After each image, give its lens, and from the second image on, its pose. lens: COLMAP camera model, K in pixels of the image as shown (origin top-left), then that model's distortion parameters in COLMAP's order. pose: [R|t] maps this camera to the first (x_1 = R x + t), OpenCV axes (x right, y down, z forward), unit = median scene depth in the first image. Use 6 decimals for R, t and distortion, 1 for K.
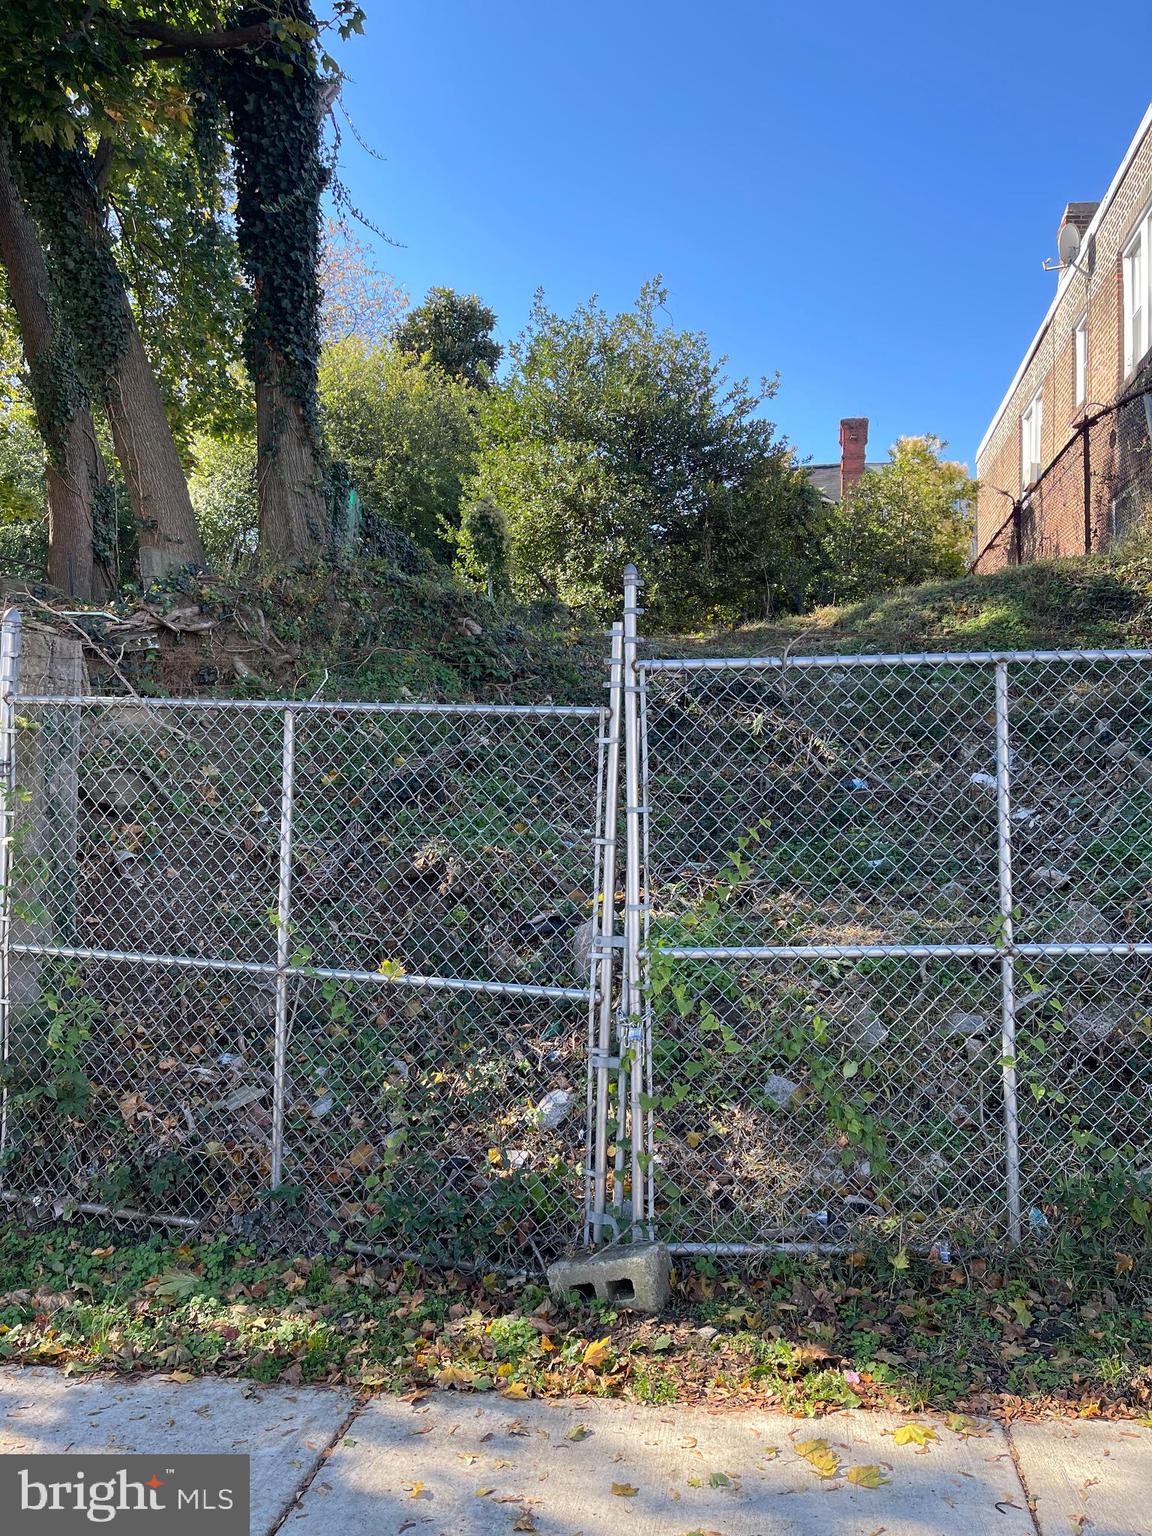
lens RADIAL K [[1155.1, 0, 579.7], [0, 1155.1, 779.9], [0, 0, 1]] dist [0.074764, -0.100725]
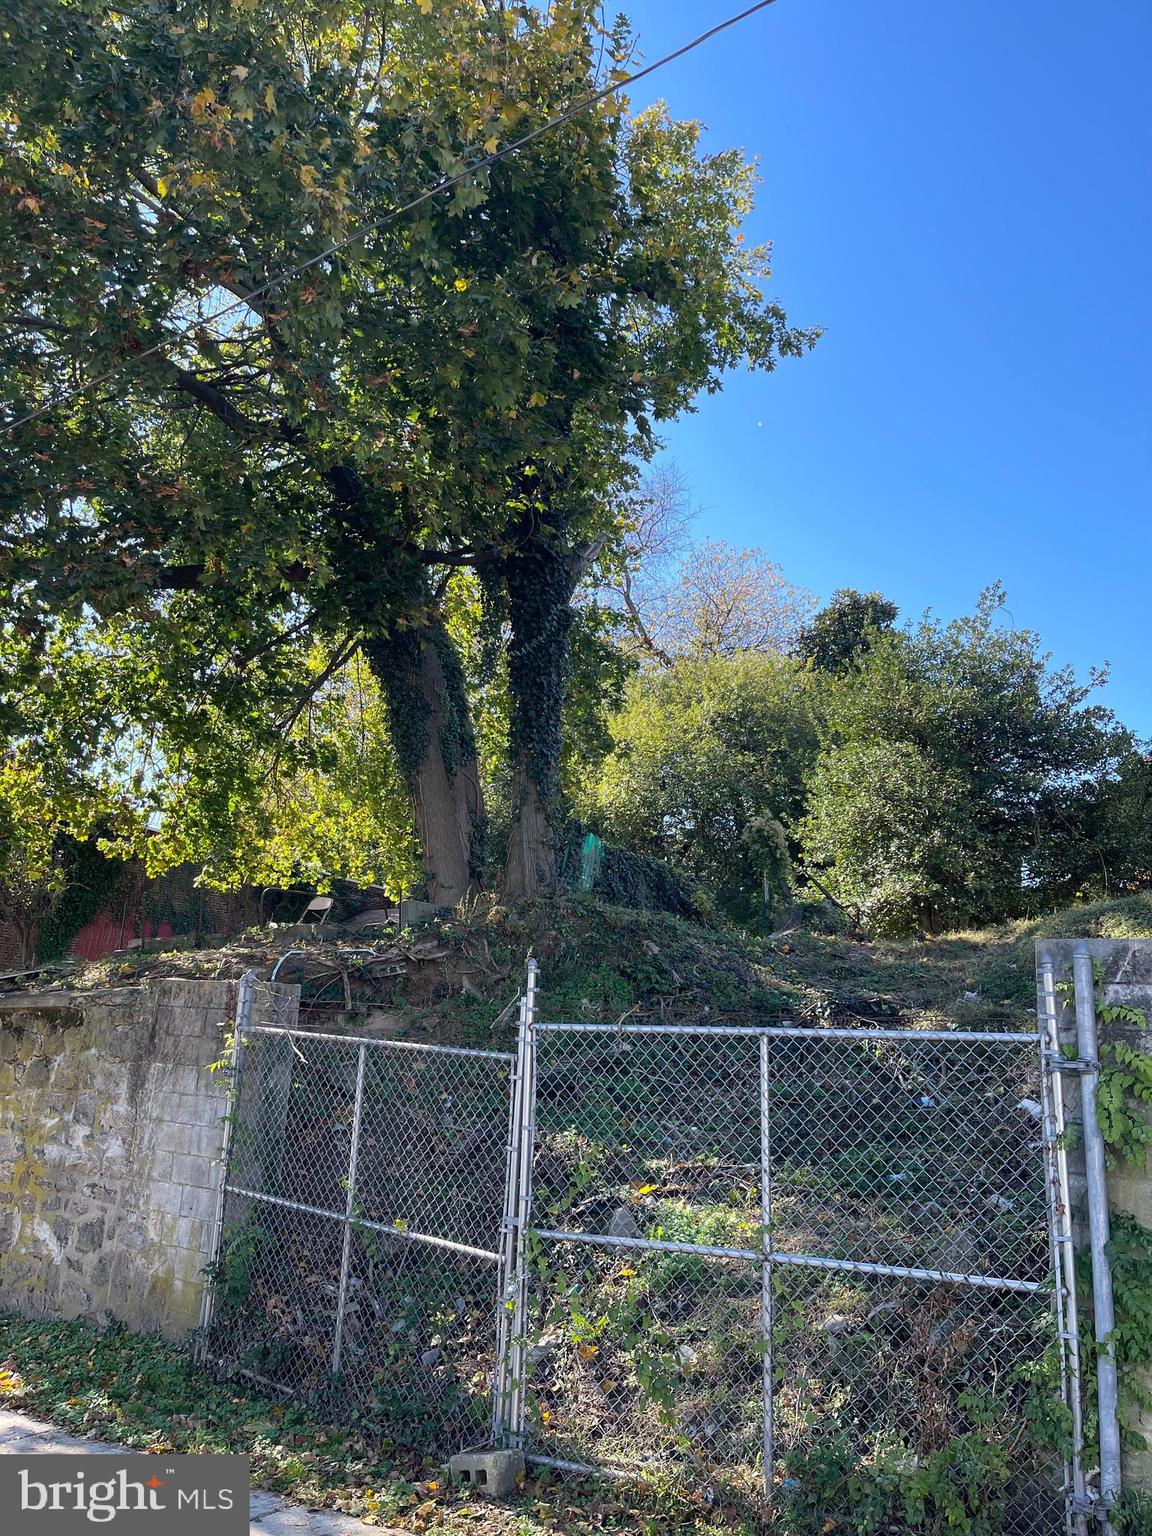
lens RADIAL K [[1155.1, 0, 572.6], [0, 1155.1, 769.6], [0, 0, 1]] dist [0.074764, -0.100725]
pose [[0.910143, -0.057002, -0.410354, 0.431911], [-0.034496, 0.976623, -0.212173, -0.062982], [0.412855, 0.207263, 0.886901, -0.230990]]
